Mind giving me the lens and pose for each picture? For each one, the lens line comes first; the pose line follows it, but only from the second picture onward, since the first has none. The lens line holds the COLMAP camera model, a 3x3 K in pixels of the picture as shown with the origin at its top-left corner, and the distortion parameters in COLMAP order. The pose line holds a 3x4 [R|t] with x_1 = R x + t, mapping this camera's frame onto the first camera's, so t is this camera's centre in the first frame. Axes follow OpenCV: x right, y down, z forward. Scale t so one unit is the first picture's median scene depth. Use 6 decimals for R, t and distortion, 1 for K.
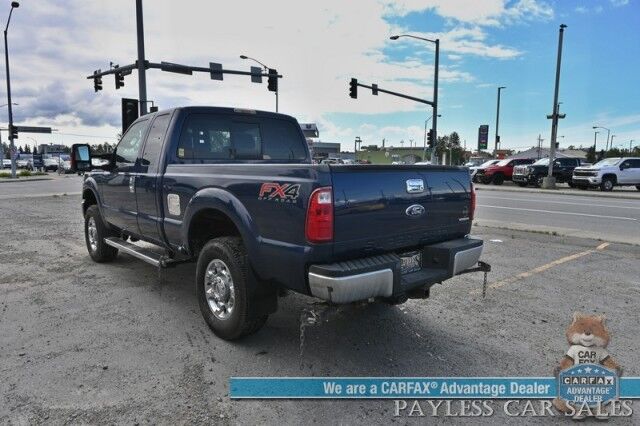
lens RADIAL K [[448.9, 0, 328.8], [0, 448.9, 206.6], [0, 0, 1]] dist [-0.028247, 0.004414]
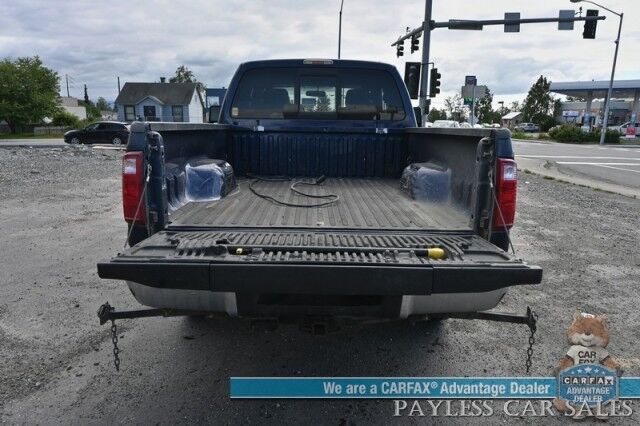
lens RADIAL K [[448.9, 0, 319.3], [0, 448.9, 214.4], [0, 0, 1]] dist [-0.028247, 0.004414]
pose [[0.735231, 0.134788, -0.664279, 0.107567], [-0.072734, 0.990059, 0.120388, -0.007611], [0.673902, -0.040198, 0.737726, 0.094627]]
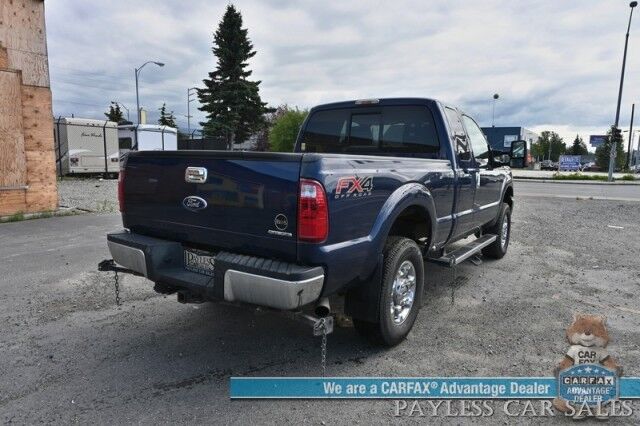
lens RADIAL K [[448.9, 0, 313.7], [0, 448.9, 215.3], [0, 0, 1]] dist [-0.028247, 0.004414]
pose [[0.197109, 0.116681, -0.973413, 0.193281], [-0.110415, 0.989217, 0.096217, -0.013607], [0.974144, 0.088514, 0.207867, 0.184865]]
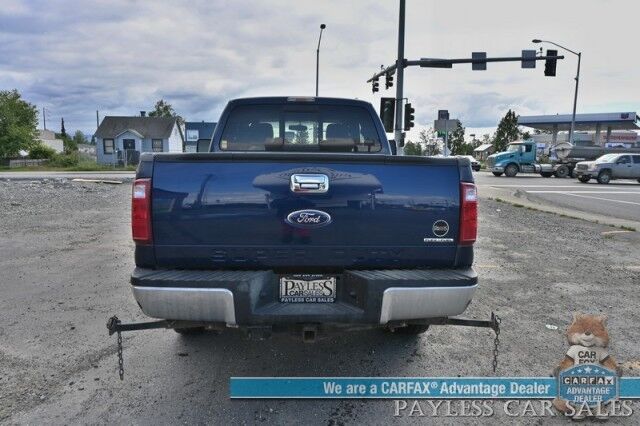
lens RADIAL K [[448.9, 0, 322.4], [0, 448.9, 209.8], [0, 0, 1]] dist [-0.028247, 0.004414]
pose [[0.771248, 0.073363, -0.632293, 0.116467], [-0.065022, 0.997220, 0.036393, -0.005483], [0.633205, 0.013045, 0.773874, 0.081143]]
